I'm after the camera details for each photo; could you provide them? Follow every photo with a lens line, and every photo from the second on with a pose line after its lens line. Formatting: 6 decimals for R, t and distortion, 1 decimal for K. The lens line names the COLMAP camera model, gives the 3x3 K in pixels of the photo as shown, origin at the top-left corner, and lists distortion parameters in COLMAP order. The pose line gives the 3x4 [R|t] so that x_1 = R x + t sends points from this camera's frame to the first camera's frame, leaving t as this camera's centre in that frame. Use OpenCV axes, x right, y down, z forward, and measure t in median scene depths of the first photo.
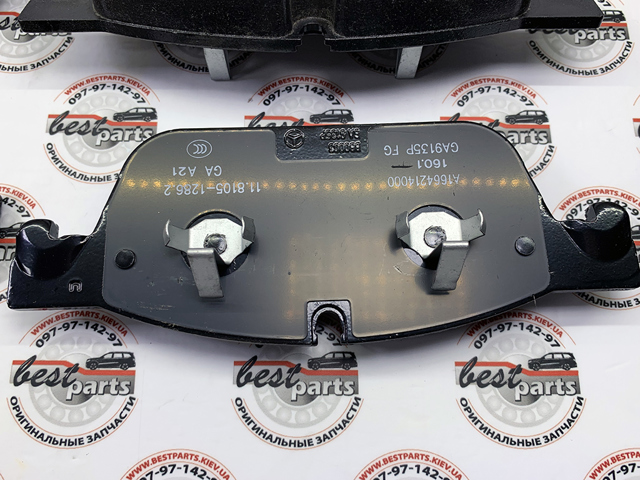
lens RADIAL K [[584.6, 0, 323.1], [0, 584.6, 240.0], [0, 0, 1]] dist [-0.015986, 0.003428]
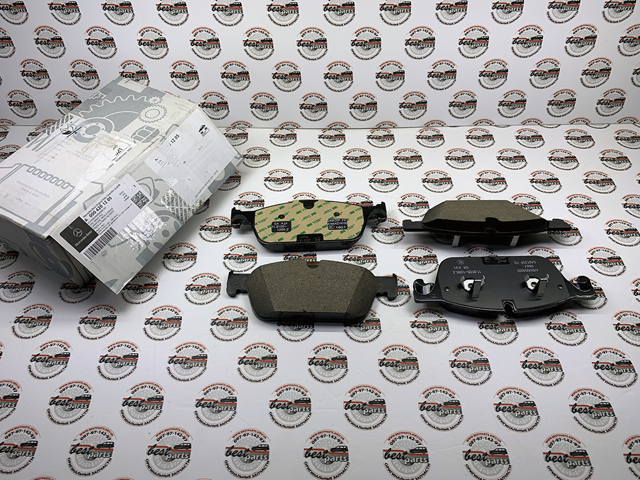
lens RADIAL K [[502.2, 0, 316.2], [0, 502.2, 240.3], [0, 0, 1]] dist [0.006447, -0.007318]
pose [[0.999527, 0.003211, -0.030595, -0.977903], [-0.014711, 0.923339, -0.383704, 0.881931], [0.027018, 0.383972, 0.922949, -1.832109]]
